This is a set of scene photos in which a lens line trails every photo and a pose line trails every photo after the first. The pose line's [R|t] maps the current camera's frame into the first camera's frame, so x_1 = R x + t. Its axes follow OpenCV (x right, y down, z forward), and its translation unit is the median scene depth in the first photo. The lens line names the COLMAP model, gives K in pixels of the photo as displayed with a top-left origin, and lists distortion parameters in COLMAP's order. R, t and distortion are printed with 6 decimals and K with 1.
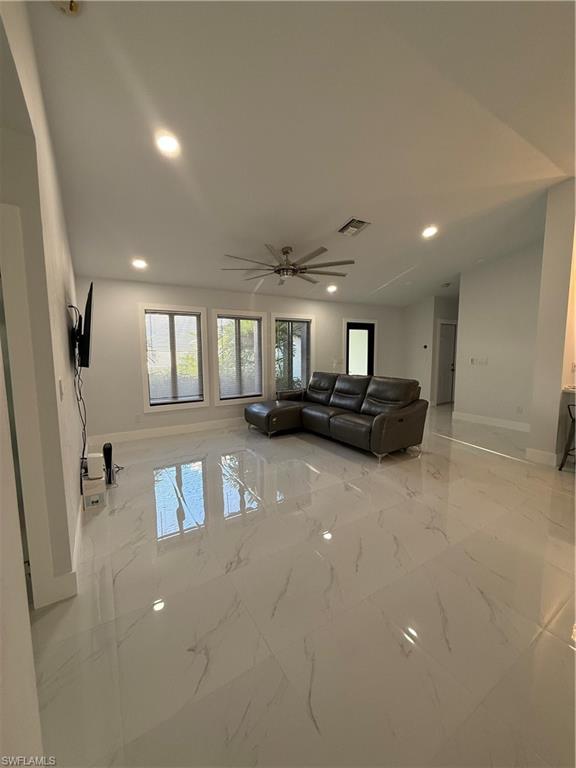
lens RADIAL K [[311.9, 0, 288.0], [0, 311.9, 384.0], [0, 0, 1]] dist [0.010044, -0.000005]
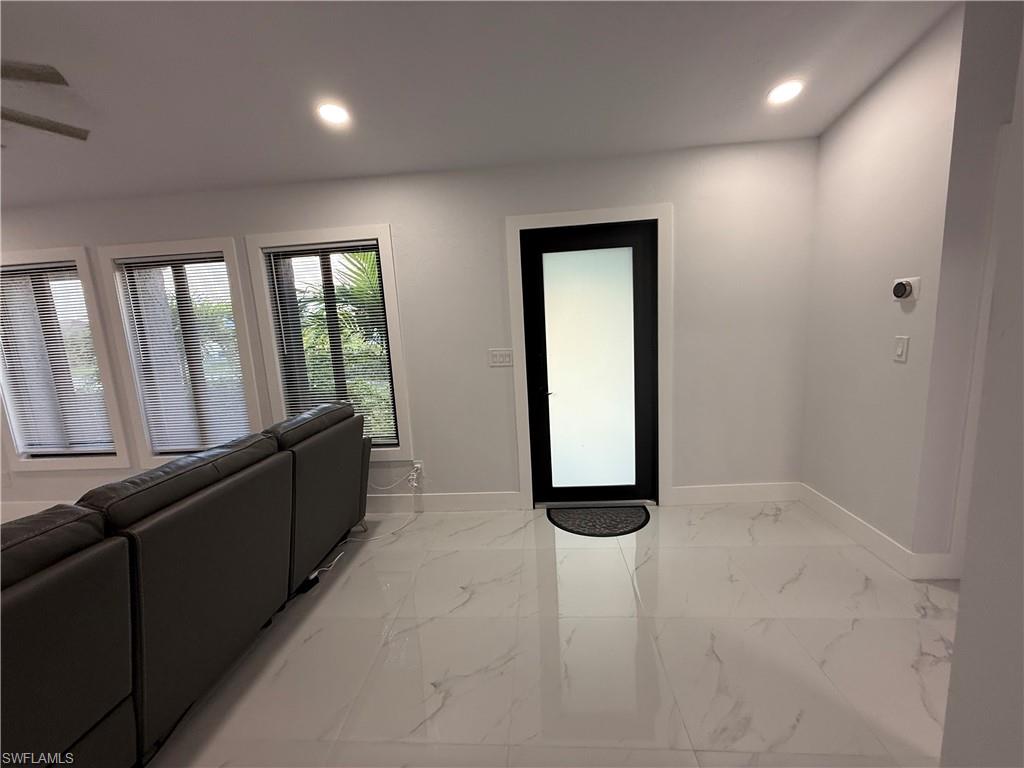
lens RADIAL K [[410.4, 0, 512.0], [0, 410.4, 384.0], [0, 0, 1]] dist [-0.000146, 0.000160]
pose [[0.809926, 0.053561, -0.584082, 0.565315], [-0.013804, 0.997287, 0.072311, -0.105779], [0.586370, -0.050504, 0.808467, 0.896450]]
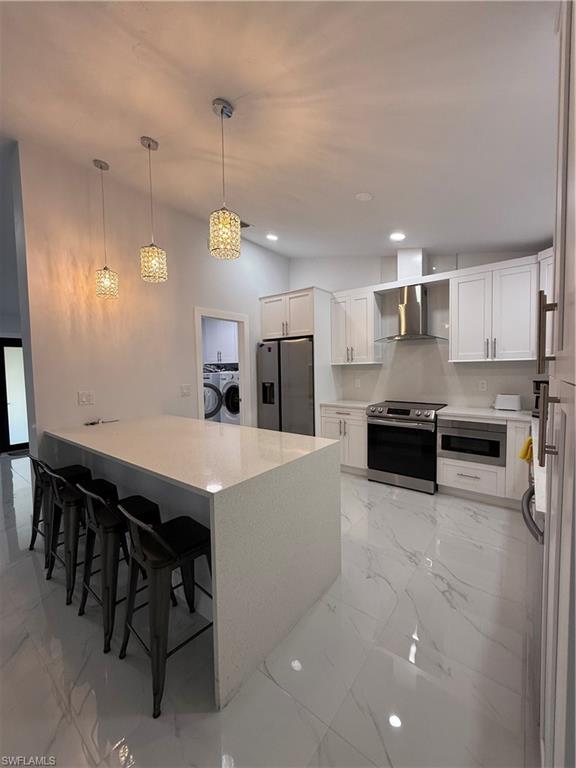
lens RADIAL K [[307.8, 0, 288.0], [0, 307.8, 384.0], [0, 0, 1]] dist [-0.000146, 0.000160]
pose [[0.944189, -0.024153, 0.328516, 0.826709], [0.044682, 0.997482, -0.055083, -0.016637], [-0.326359, 0.066687, 0.942891, 0.099616]]
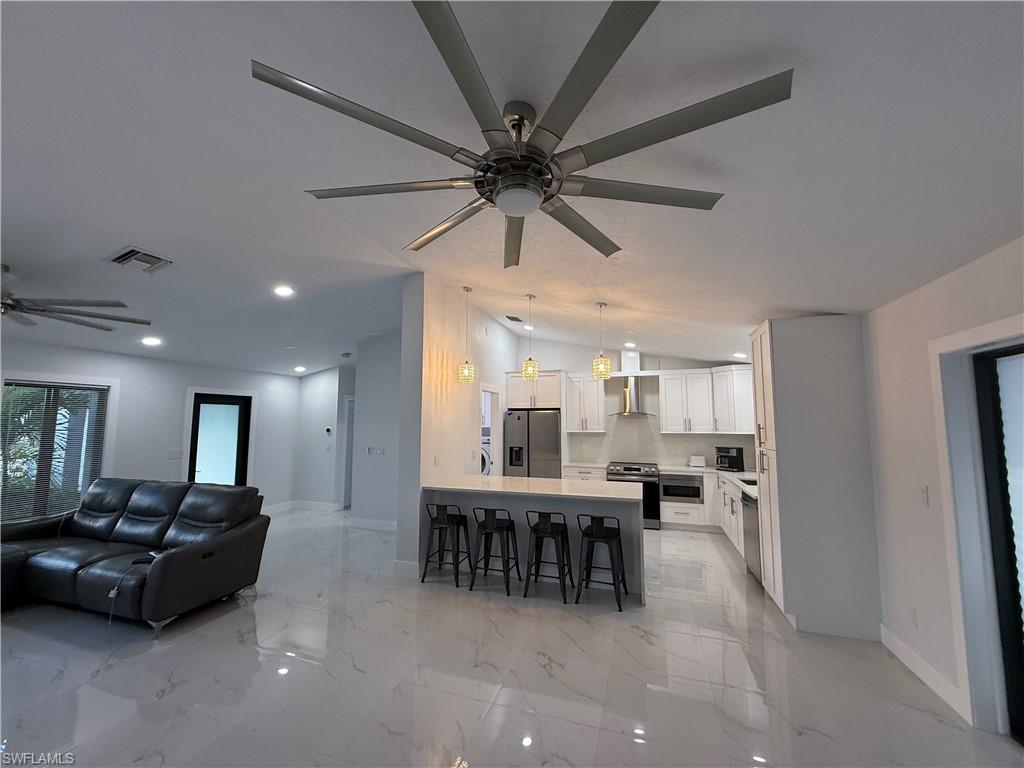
lens RADIAL K [[410.4, 0, 512.0], [0, 410.4, 384.0], [0, 0, 1]] dist [-0.000146, 0.000160]
pose [[0.774978, 0.070620, 0.628030, 0.218790], [0.059460, 0.981182, -0.183703, -0.028457], [-0.629184, 0.179709, 0.756196, -0.079747]]
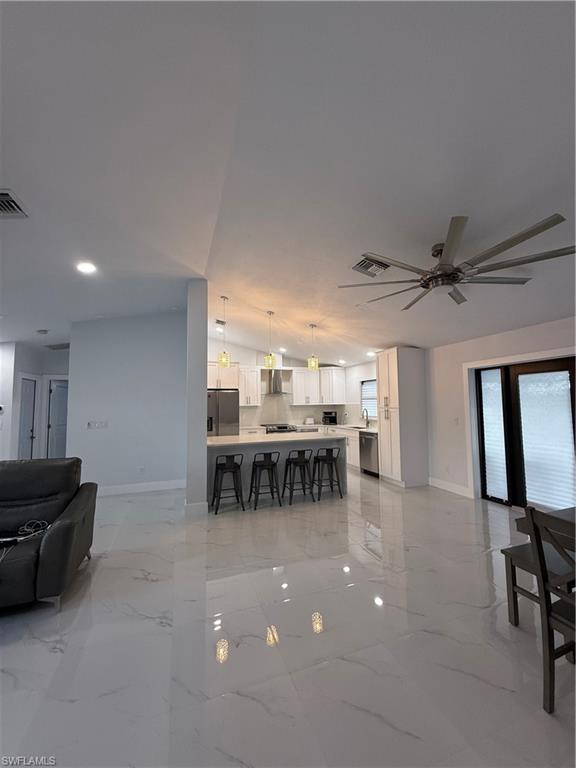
lens RADIAL K [[305.8, 0, 288.0], [0, 305.8, 384.0], [0, 0, 1]] dist [0.000818, 0.000098]
pose [[0.217395, 0.067596, 0.973740, -0.147242], [0.114838, 0.988900, -0.094287, -0.047152], [-0.969305, 0.132320, 0.207219, 0.305001]]
